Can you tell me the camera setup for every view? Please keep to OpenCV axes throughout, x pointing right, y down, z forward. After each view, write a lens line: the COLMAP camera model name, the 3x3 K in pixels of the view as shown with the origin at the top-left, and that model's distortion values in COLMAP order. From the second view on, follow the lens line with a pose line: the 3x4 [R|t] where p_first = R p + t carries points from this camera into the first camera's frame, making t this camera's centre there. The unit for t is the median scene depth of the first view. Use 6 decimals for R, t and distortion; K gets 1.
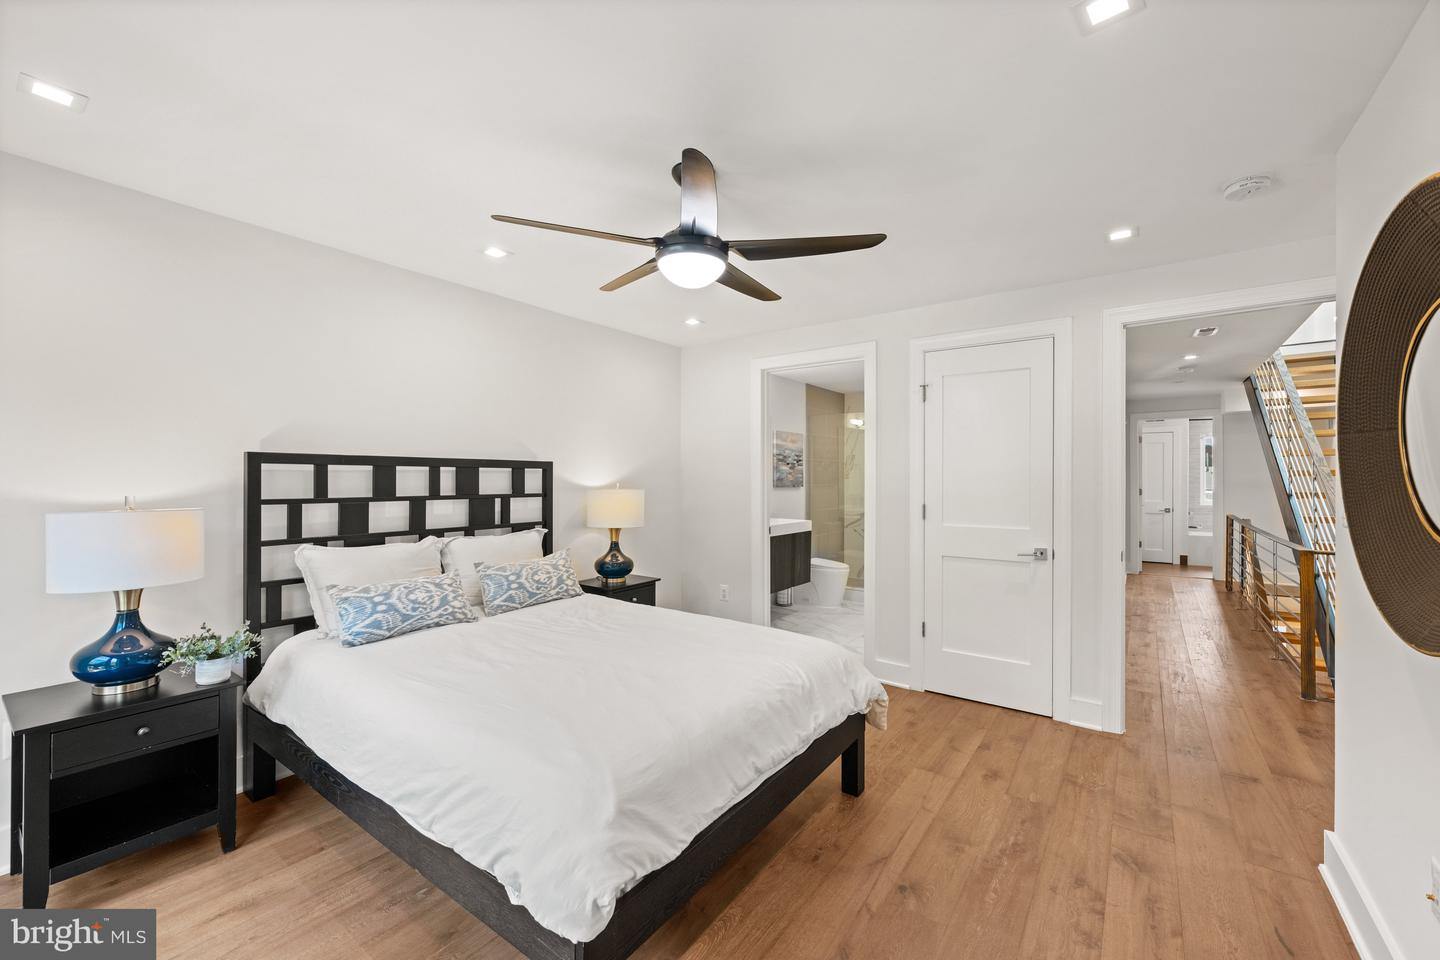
lens RADIAL K [[571.6, 0, 724.7], [0, 571.6, 472.6], [0, 0, 1]] dist [-0.000715, -0.000080]
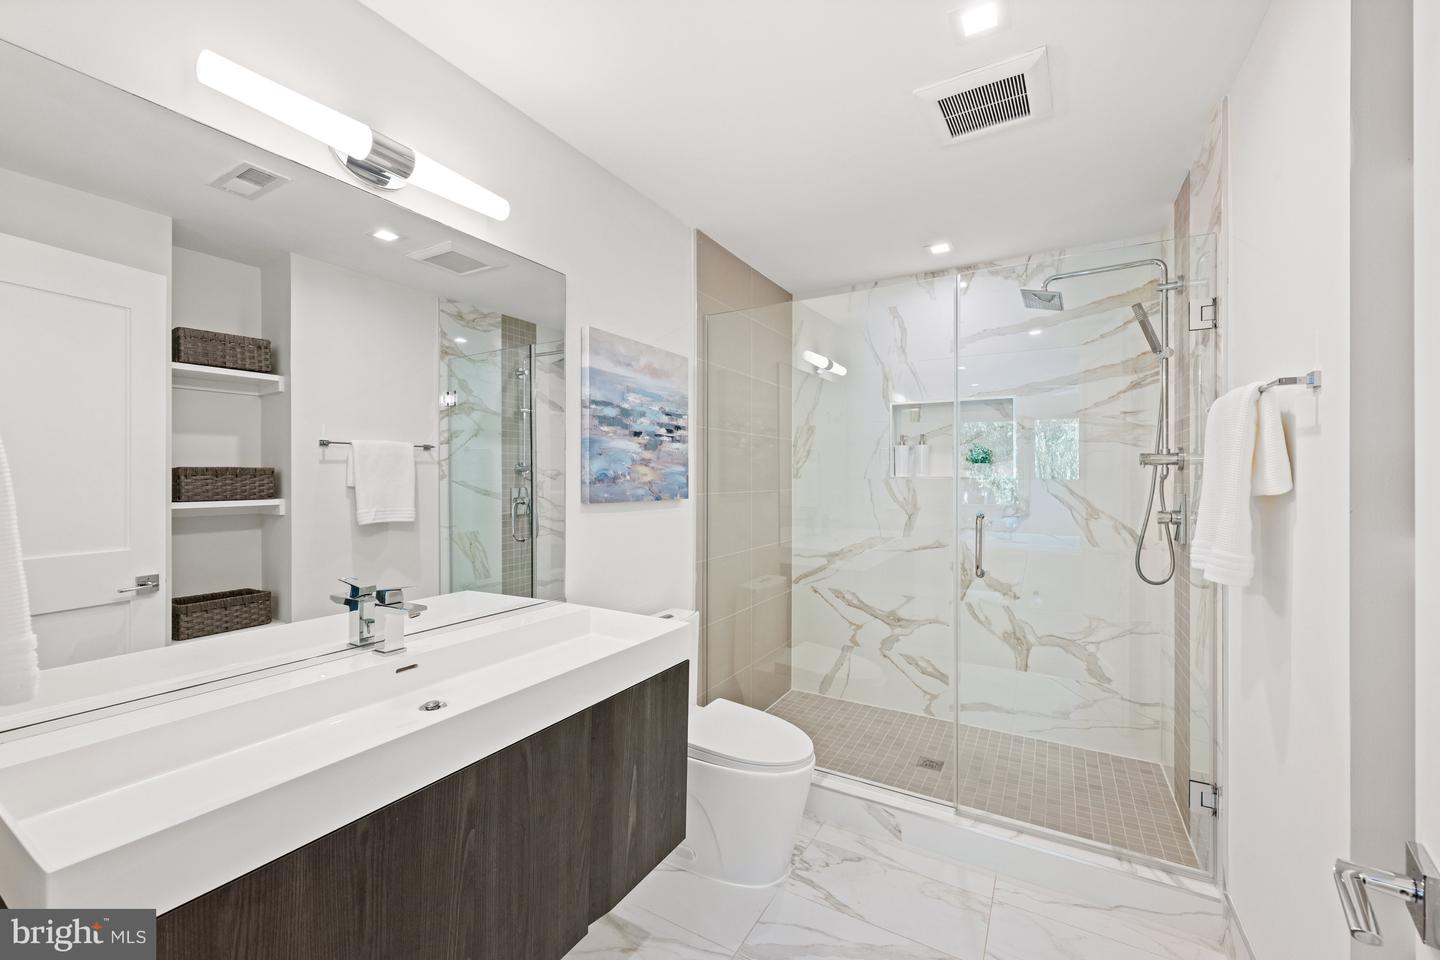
lens RADIAL K [[571.6, 0, 719.7], [0, 571.6, 481.2], [0, 0, 1]] dist [-0.000715, -0.000080]
pose [[0.995182, -0.018097, 0.096362, 0.126999], [0.017828, 0.999834, 0.003654, 0.012952], [-0.096412, -0.001918, 0.995340, 0.655405]]
